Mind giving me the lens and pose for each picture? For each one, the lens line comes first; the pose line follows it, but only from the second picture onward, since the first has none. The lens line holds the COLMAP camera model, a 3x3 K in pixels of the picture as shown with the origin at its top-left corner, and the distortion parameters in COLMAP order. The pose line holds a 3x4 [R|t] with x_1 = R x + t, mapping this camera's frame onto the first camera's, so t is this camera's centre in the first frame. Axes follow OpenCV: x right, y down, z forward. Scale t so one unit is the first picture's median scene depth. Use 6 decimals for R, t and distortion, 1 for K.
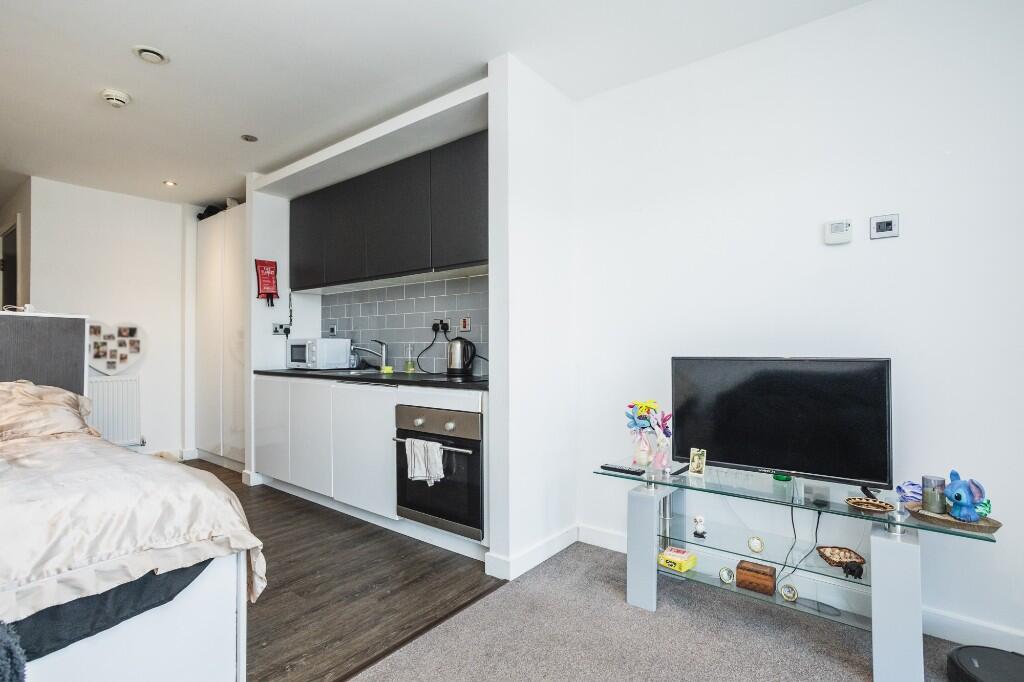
lens RADIAL K [[496.4, 0, 512.0], [0, 496.4, 341.0], [0, 0, 1]] dist [-0.029695, 0.000480]
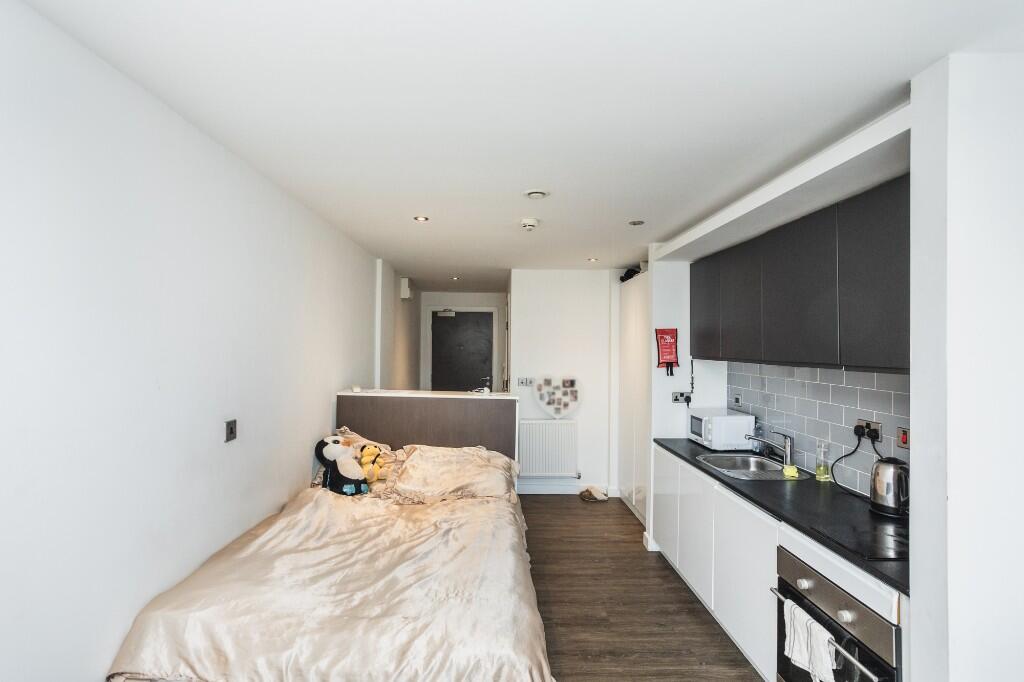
lens RADIAL K [[491.5, 0, 498.6], [0, 491.5, 346.3], [0, 0, 1]] dist [-0.001318, 0.000420]
pose [[0.621005, 0.005212, -0.783790, 0.072034], [0.002605, 0.999959, 0.008713, -0.138533], [0.783803, -0.007452, 0.620965, 0.113119]]
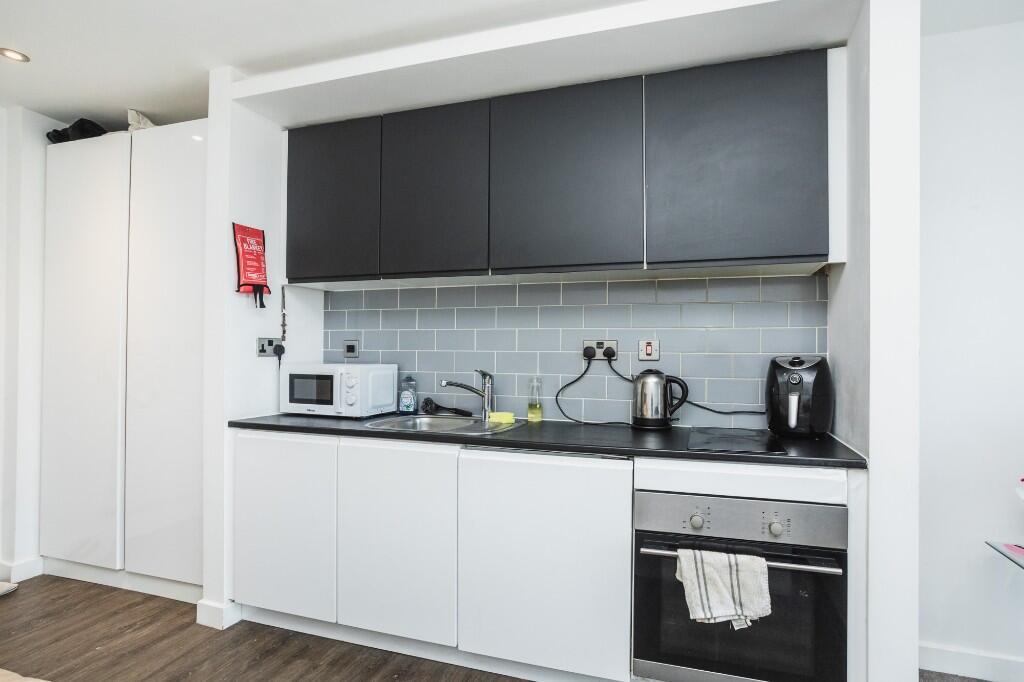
lens RADIAL K [[554.1, 0, 526.5], [0, 554.1, 352.0], [0, 0, 1]] dist [-0.004462, -0.001046]
pose [[0.949032, 0.016065, 0.314771, -0.396944], [-0.015936, 0.999869, -0.002984, -0.021306], [-0.314777, -0.002185, 0.949163, 0.290827]]
